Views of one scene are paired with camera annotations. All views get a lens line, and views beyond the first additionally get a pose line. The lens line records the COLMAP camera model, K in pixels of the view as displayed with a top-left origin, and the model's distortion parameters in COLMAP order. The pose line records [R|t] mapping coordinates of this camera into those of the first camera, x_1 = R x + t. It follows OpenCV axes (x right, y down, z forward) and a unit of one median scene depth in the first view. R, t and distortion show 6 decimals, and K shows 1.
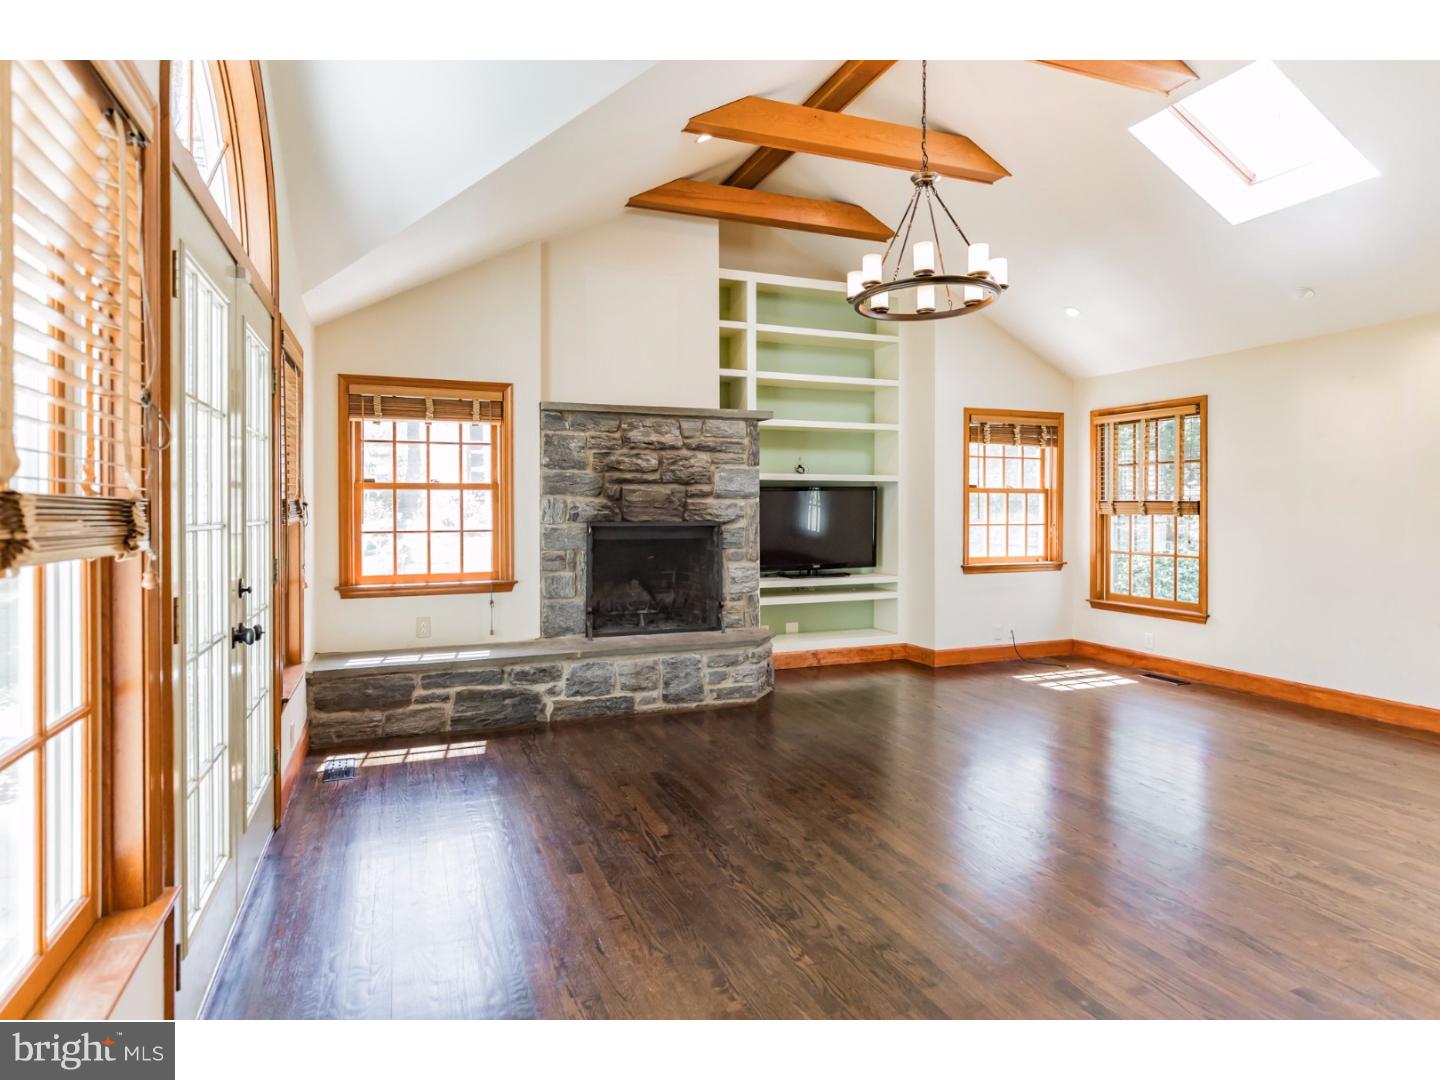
lens RADIAL K [[810.2, 0, 702.5], [0, 810.2, 509.4], [0, 0, 1]] dist [0.013014, 0.000423]
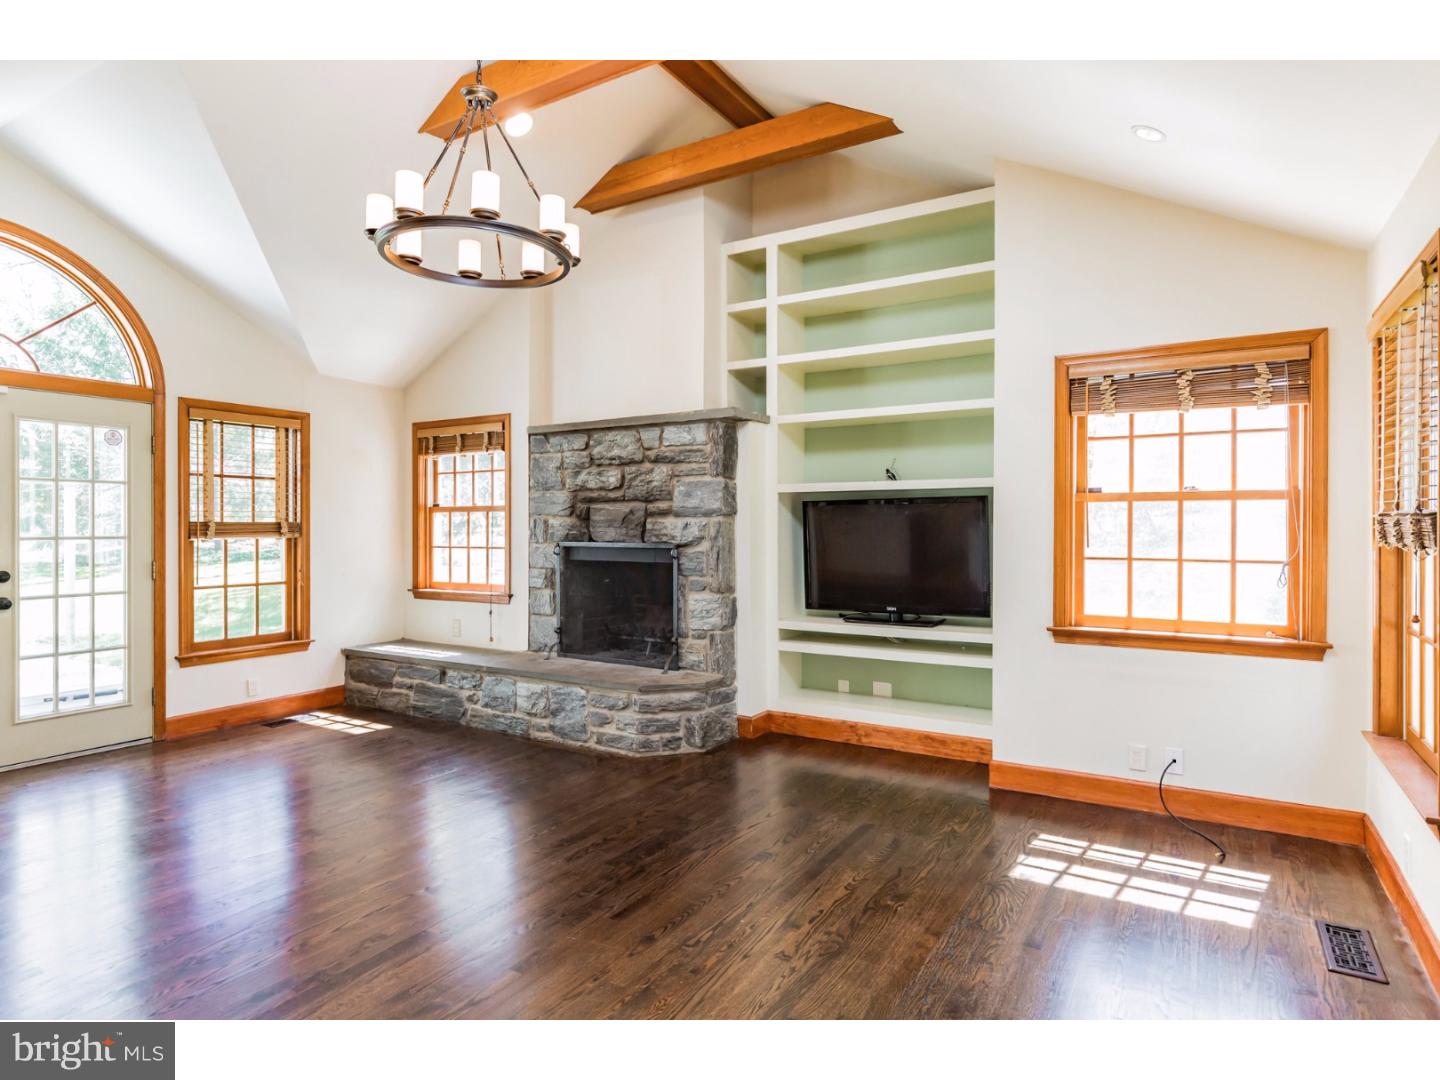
lens RADIAL K [[810.2, 0, 713.2], [0, 810.2, 526.1], [0, 0, 1]] dist [0.013014, 0.000423]
pose [[0.599680, 0.002380, -0.800237, 0.779747], [0.000740, 0.999994, 0.003528, -0.007344], [0.800240, -0.002708, 0.599674, 0.550661]]
